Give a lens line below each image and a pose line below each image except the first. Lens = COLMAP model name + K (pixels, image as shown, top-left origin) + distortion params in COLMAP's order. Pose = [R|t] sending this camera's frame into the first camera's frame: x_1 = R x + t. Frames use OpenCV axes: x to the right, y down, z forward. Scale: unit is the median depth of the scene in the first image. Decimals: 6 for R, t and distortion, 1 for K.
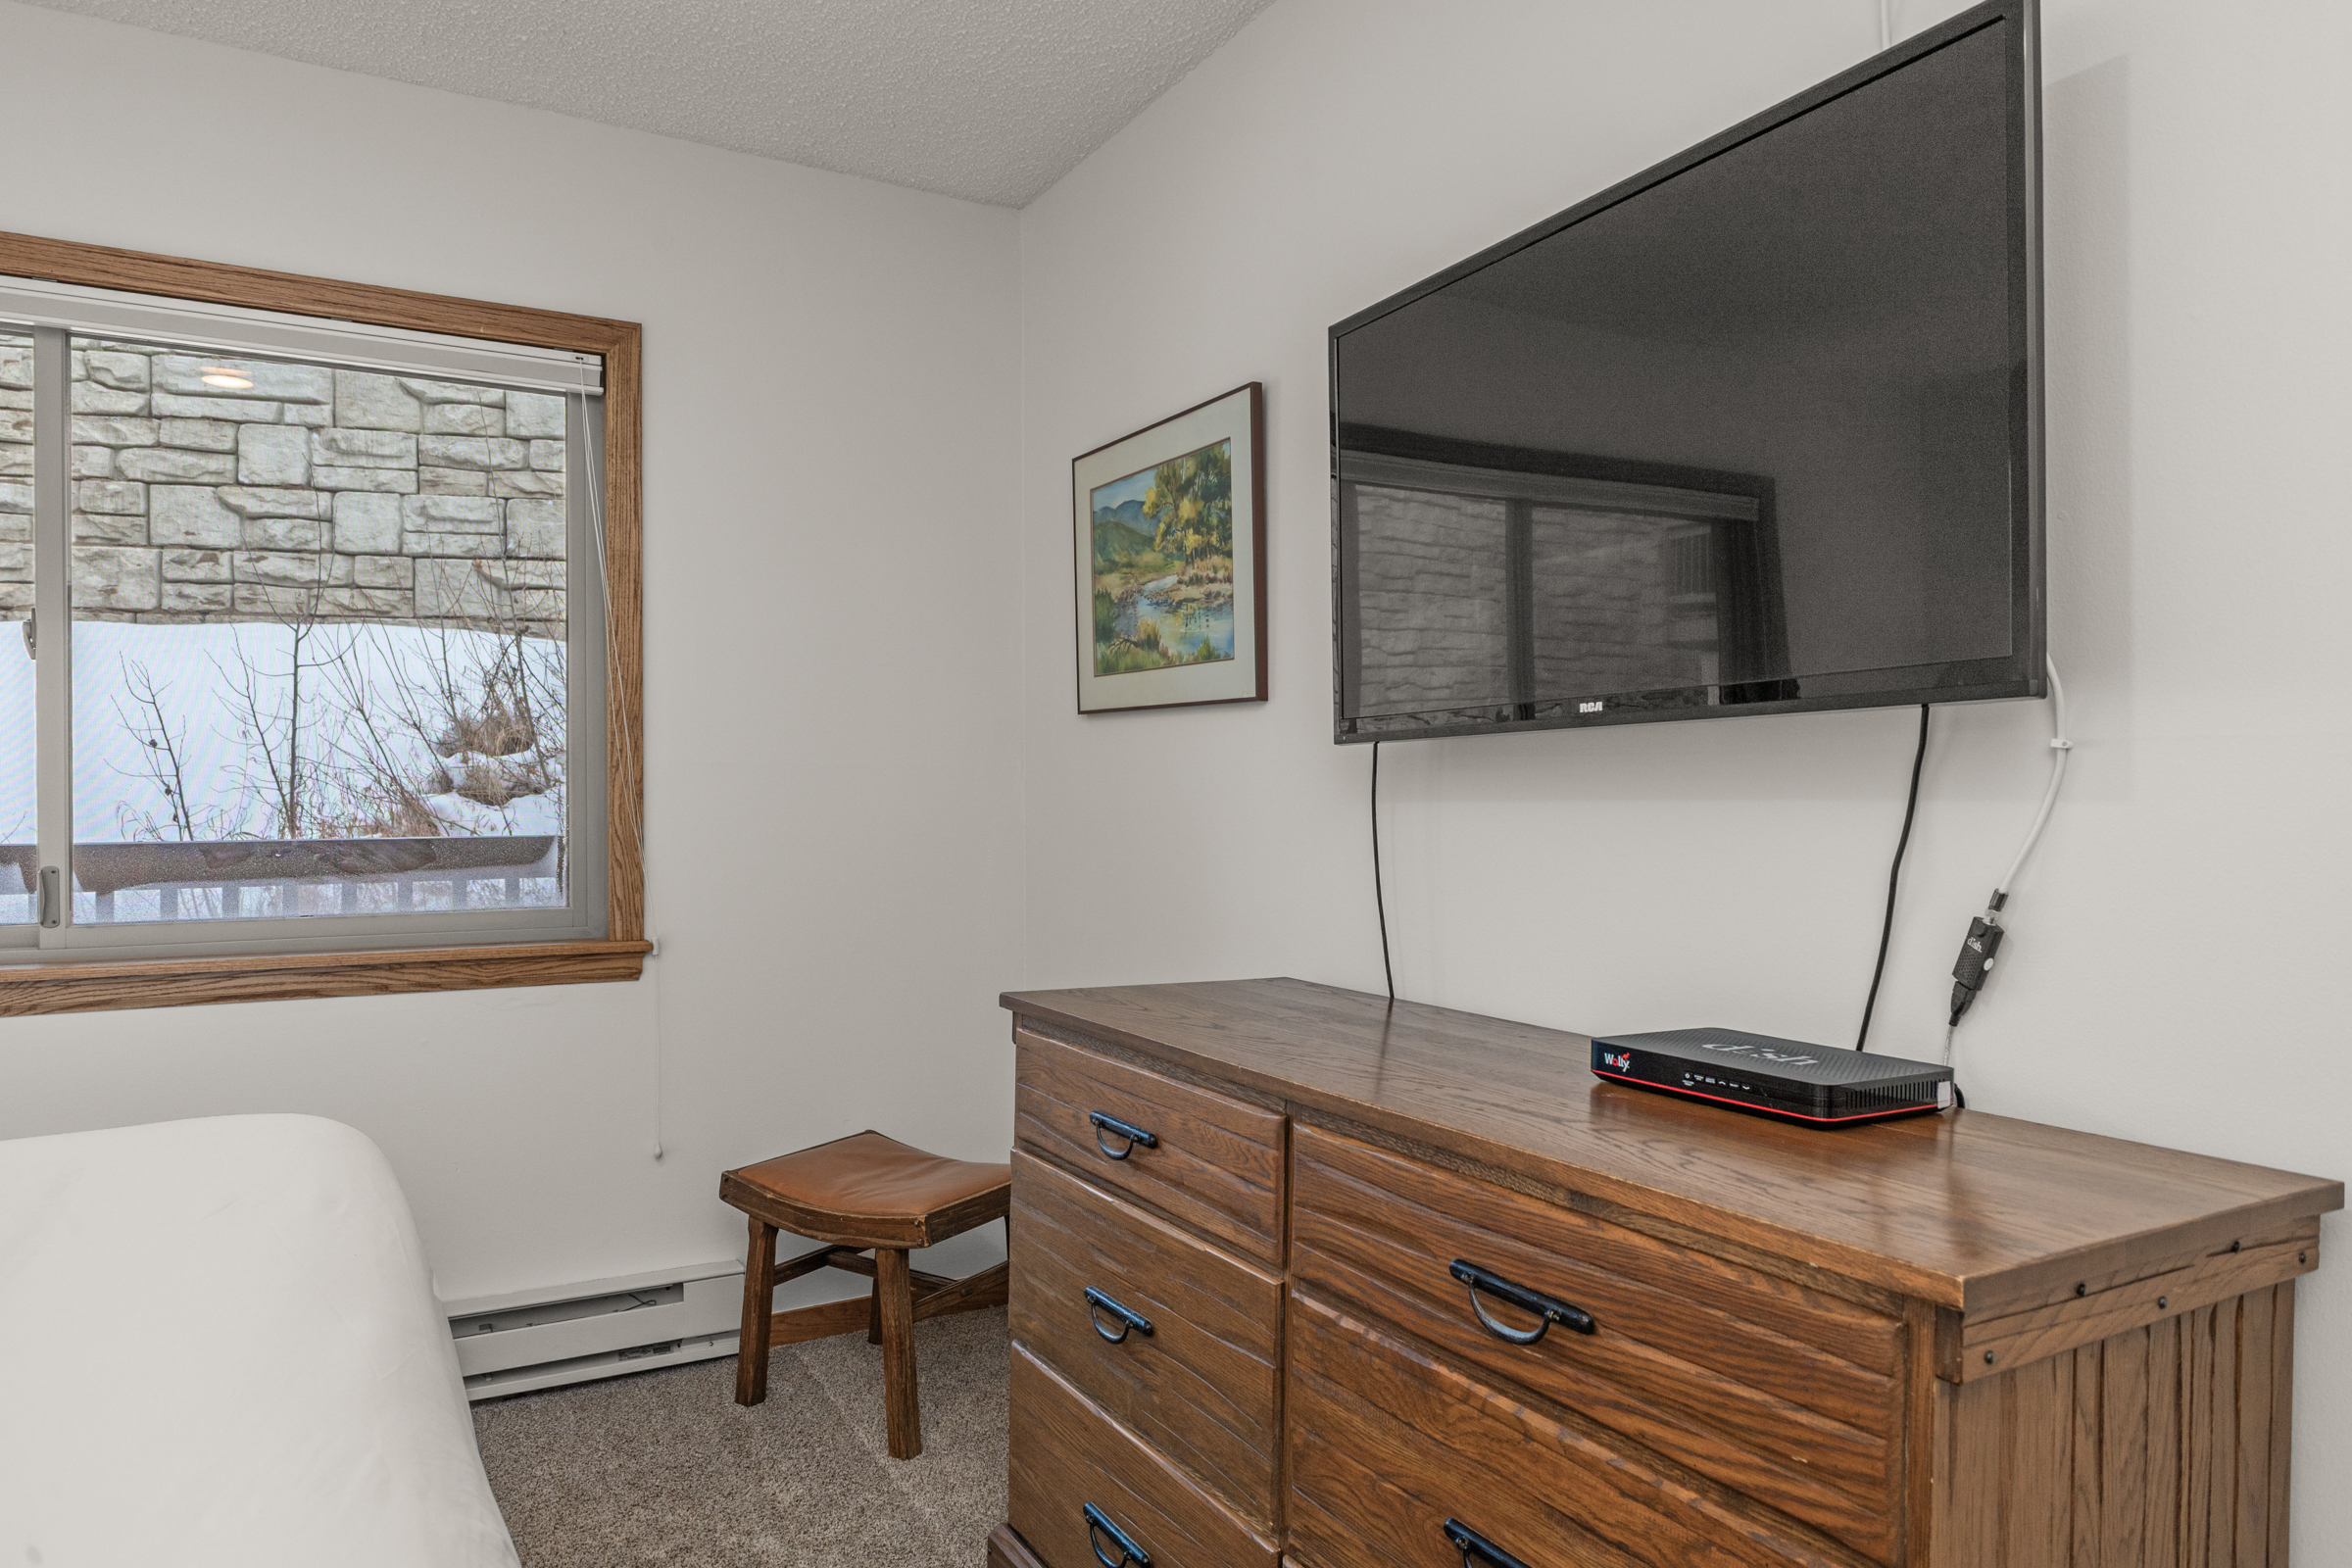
lens RADIAL K [[1458.9, 0, 1176.7], [0, 1458.9, 806.0], [0, 0, 1]] dist [-0.000476, -0.004125]
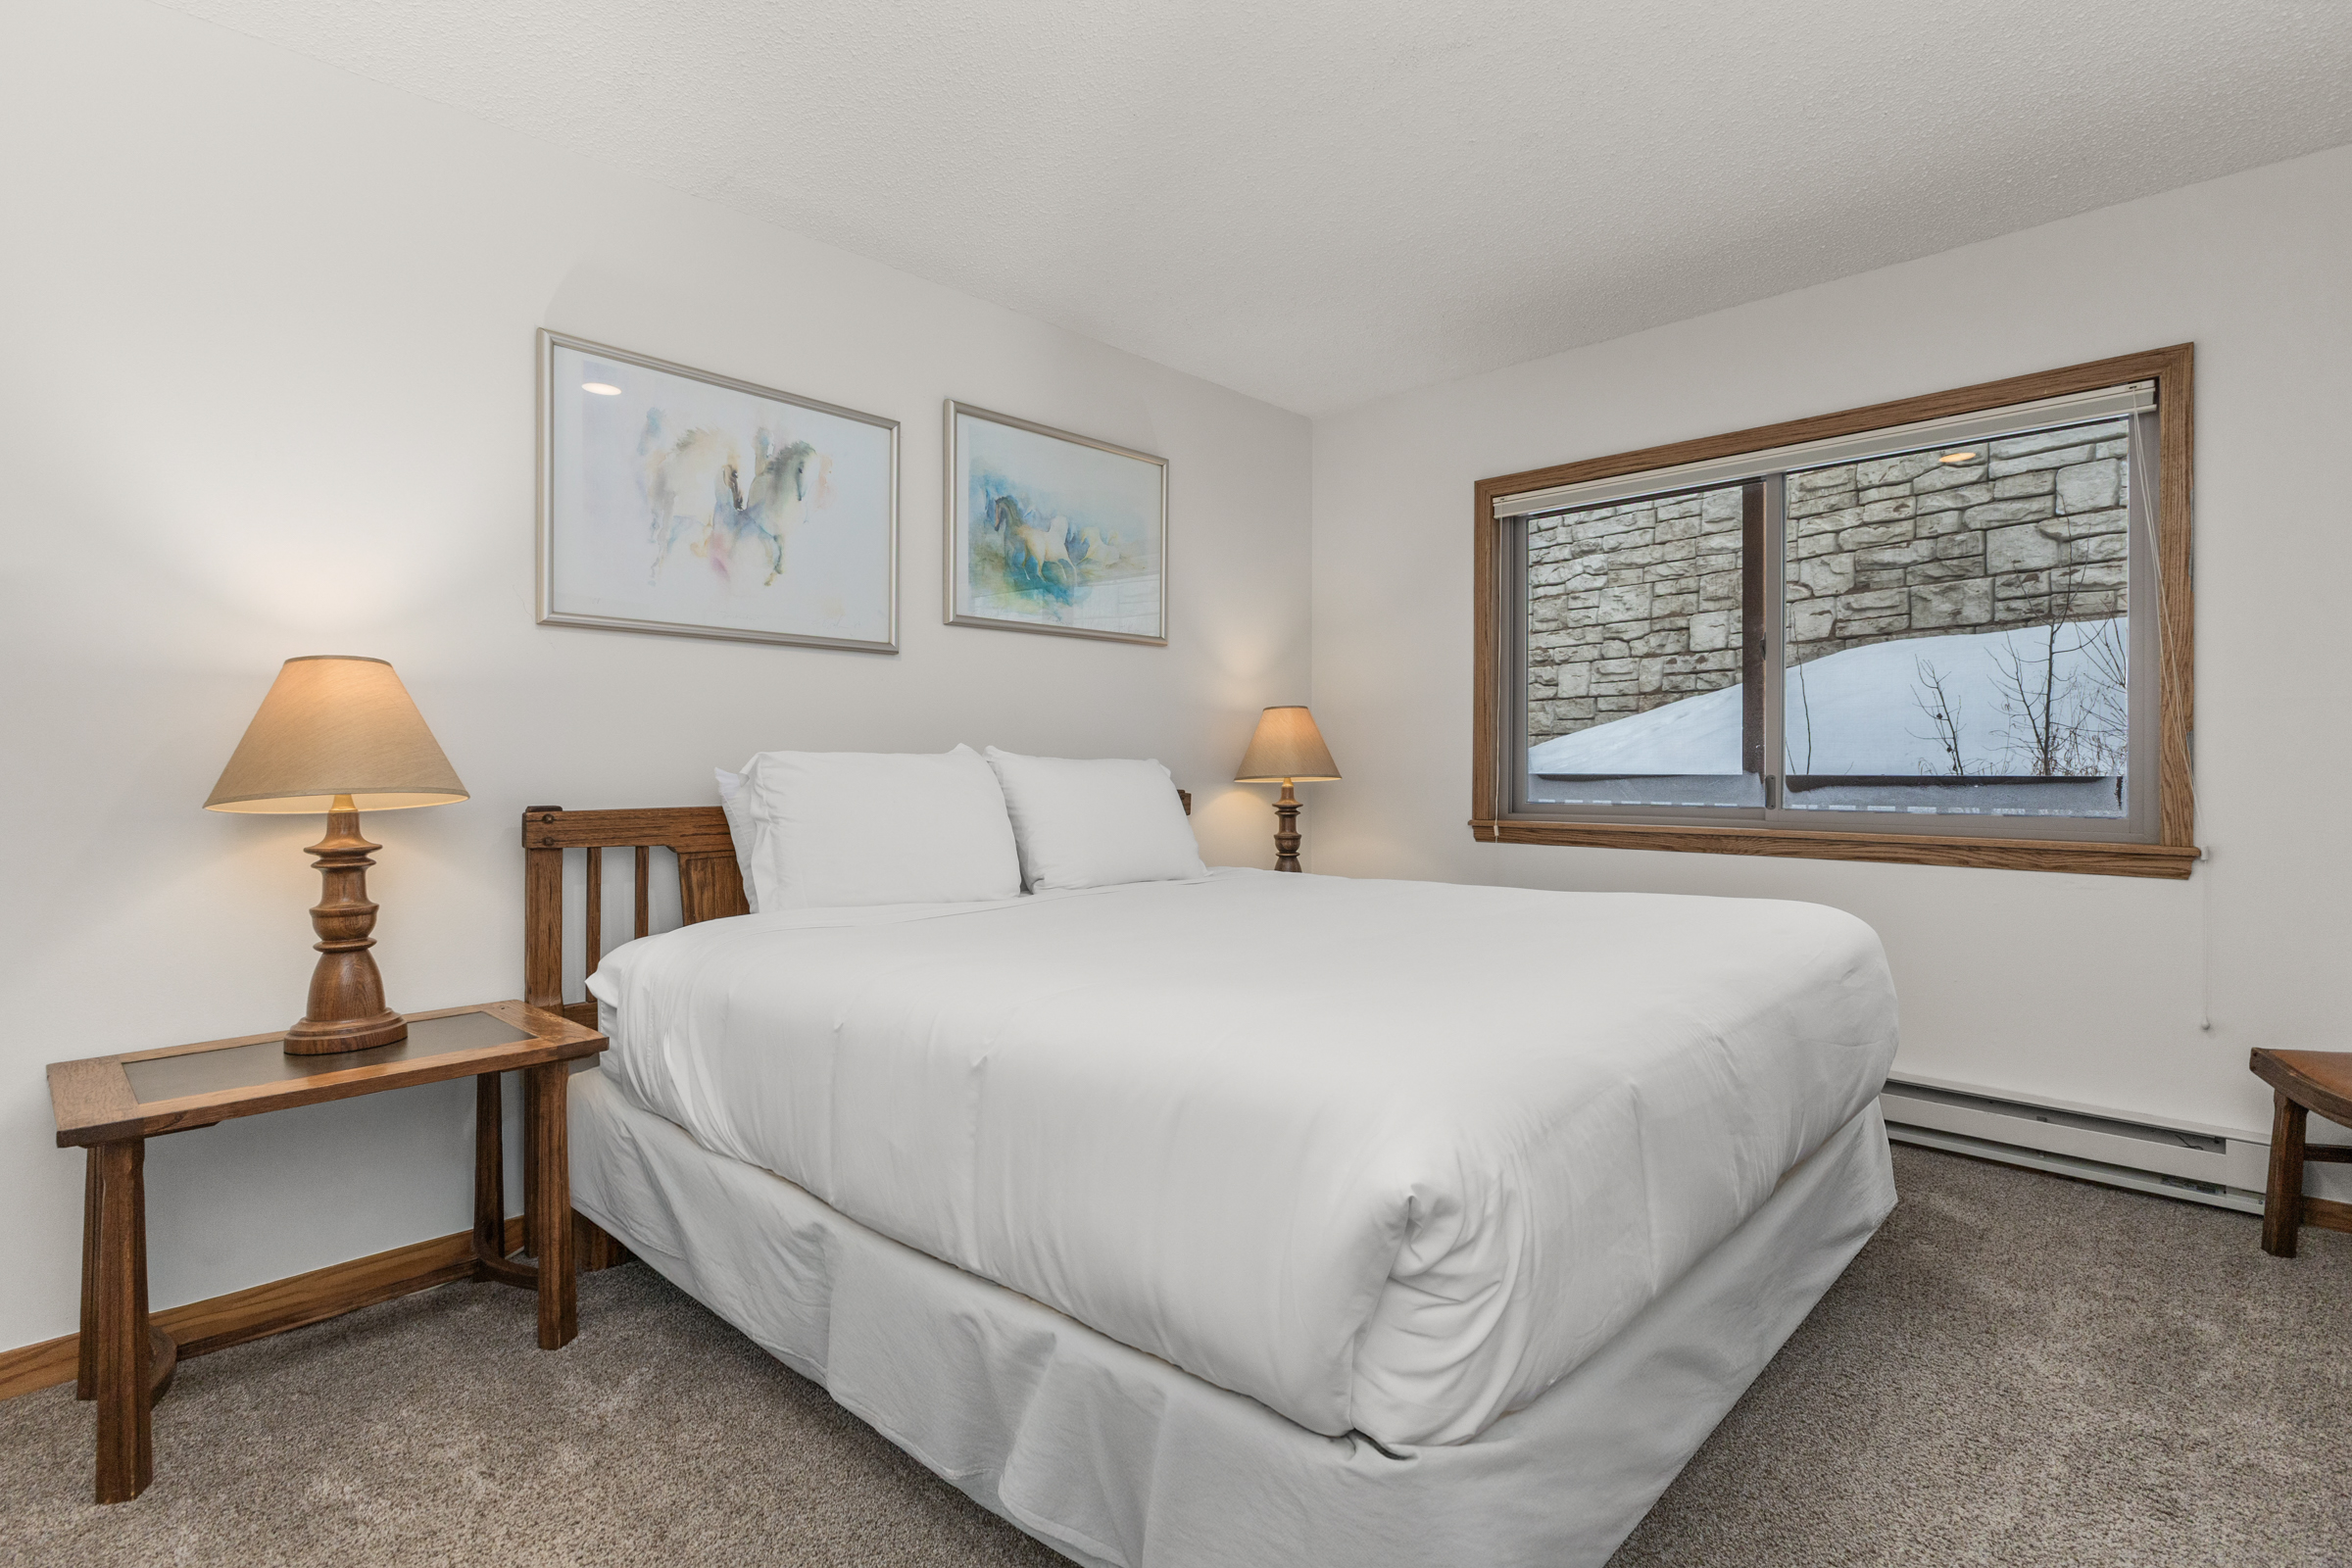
lens RADIAL K [[1114.7, 0, 1163.1], [0, 1114.7, 769.0], [0, 0, 1]] dist [-0.002645, -0.000657]
pose [[0.276707, 0.003393, -0.960948, 0.291674], [-0.011614, 0.999933, 0.000186, 0.037236], [0.960884, 0.011109, 0.276728, -0.083289]]
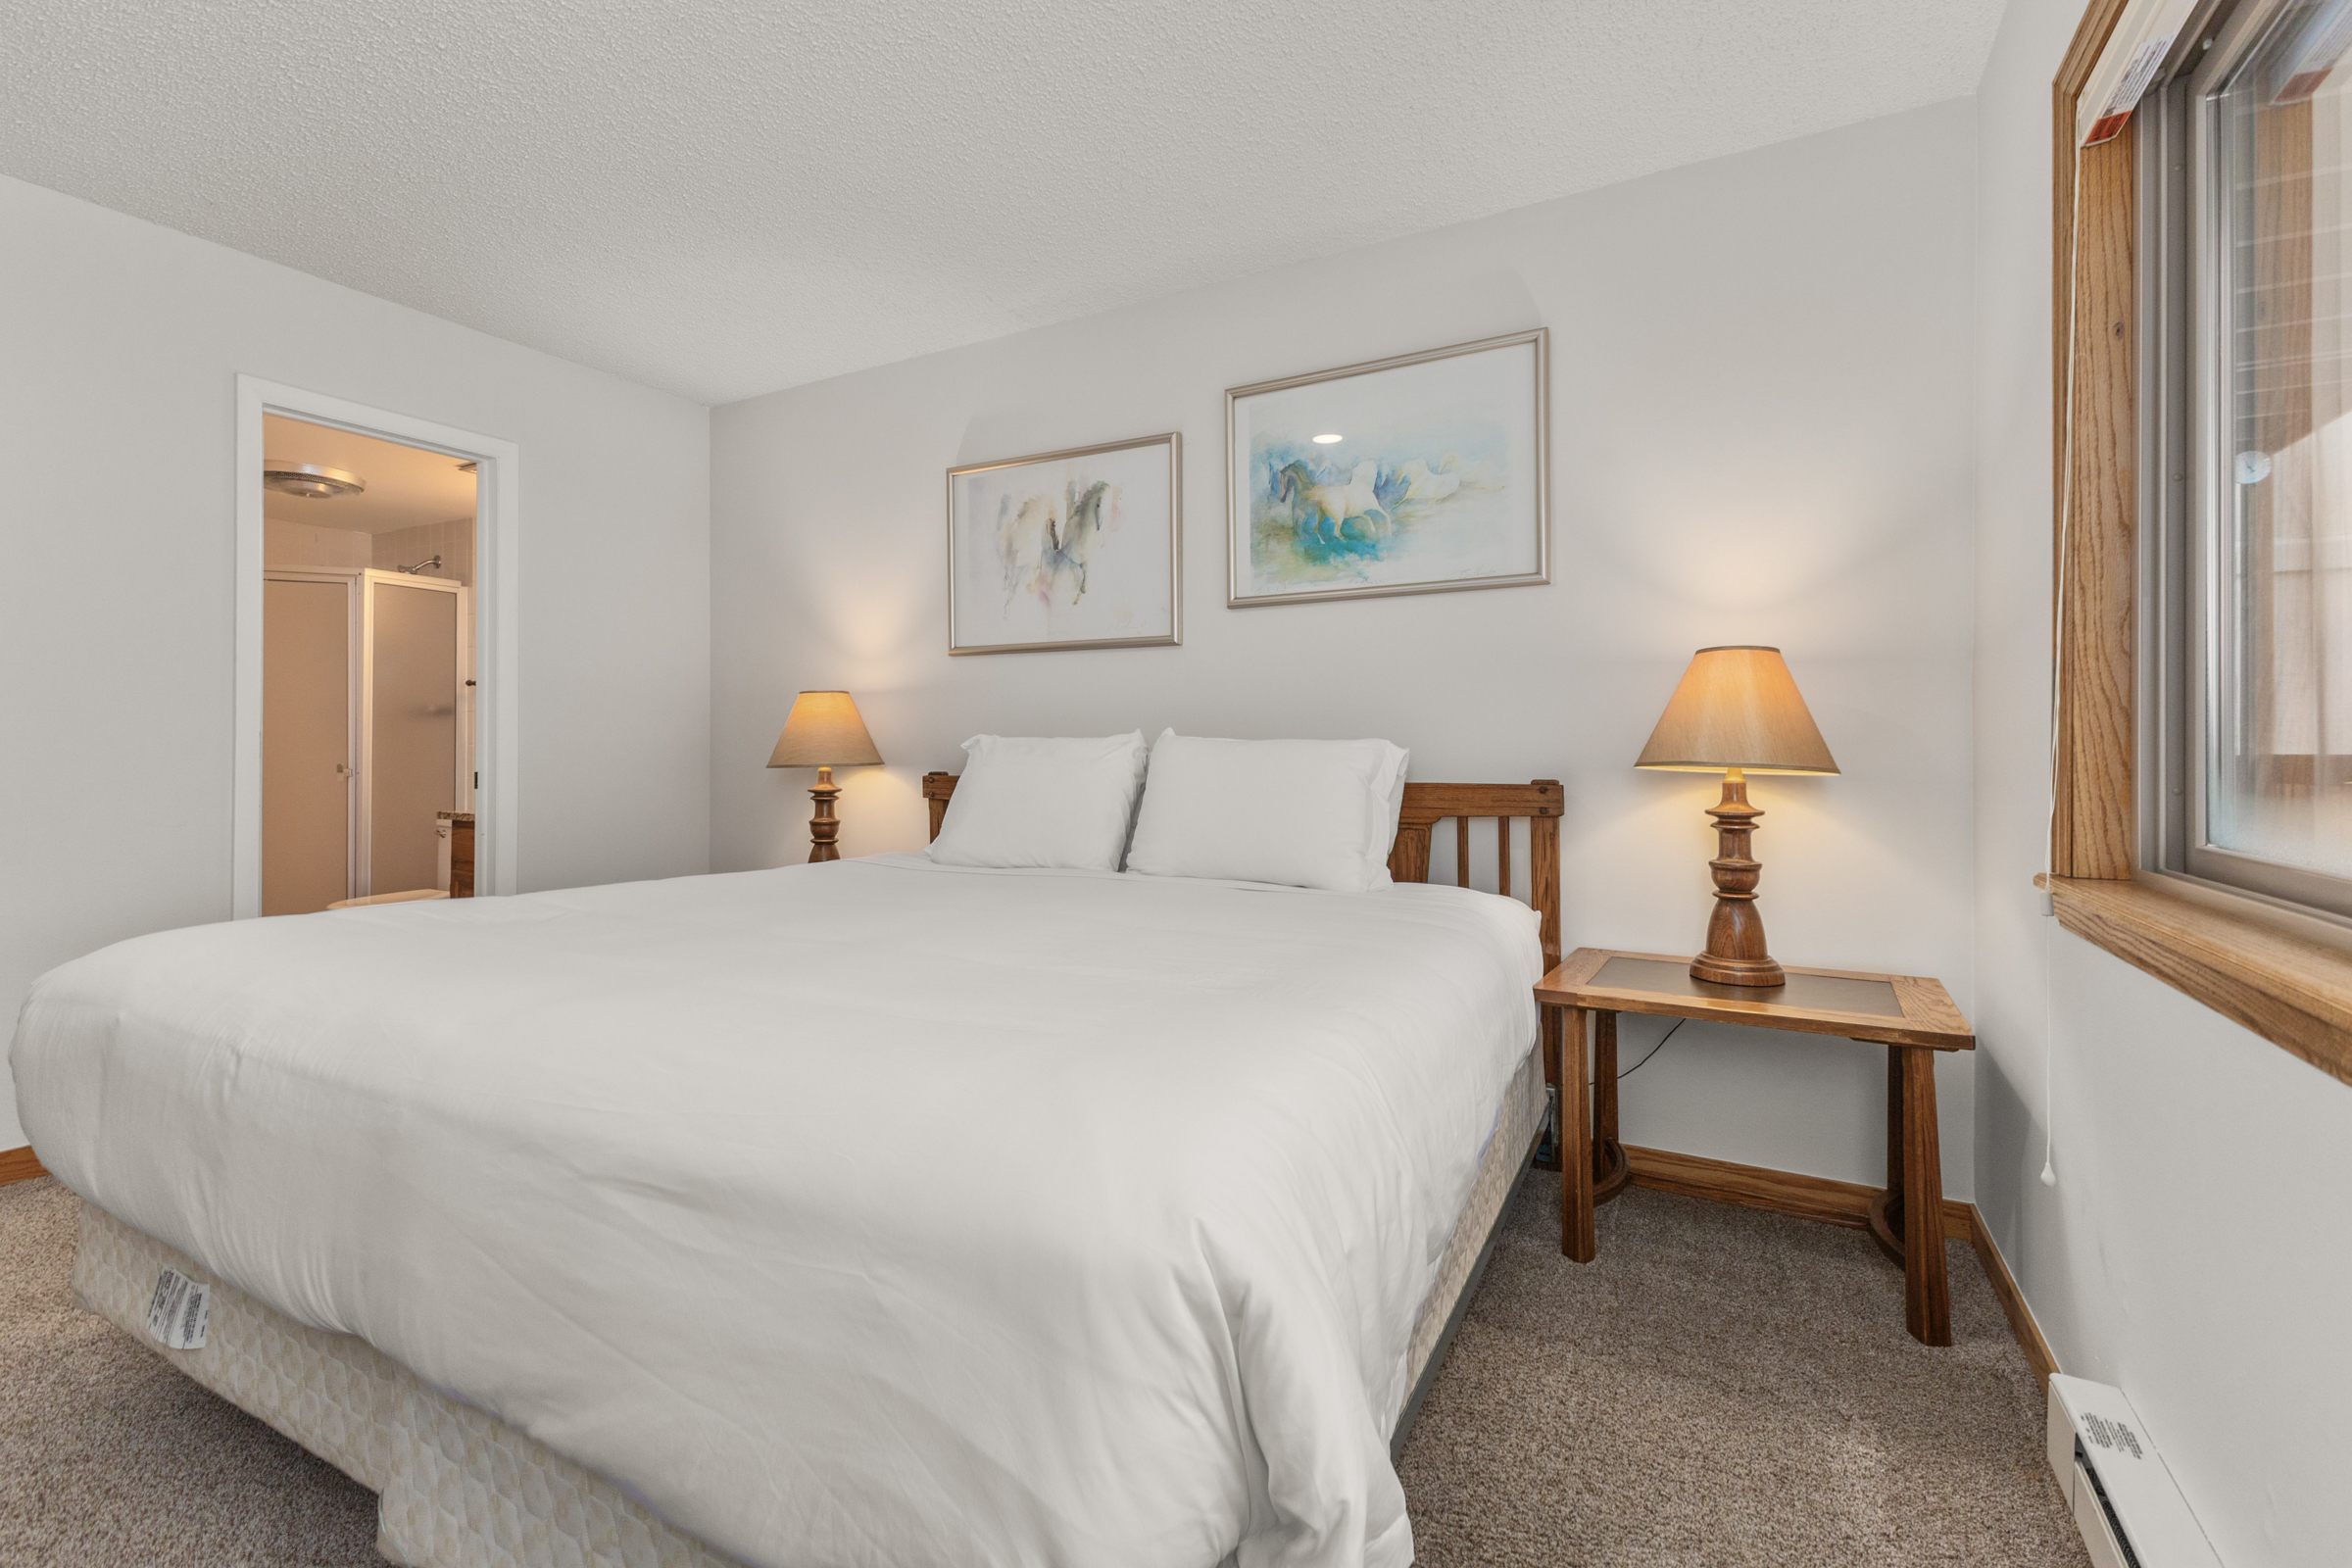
lens RADIAL K [[1016.9, 0, 1171.3], [0, 1016.9, 742.6], [0, 0, 1]] dist [-0.002524, -0.000105]
pose [[-0.849370, 0.001992, -0.527794, -0.256341], [-0.004241, 0.999935, 0.010598, 0.021175], [0.527781, 0.011240, -0.849306, 0.903526]]
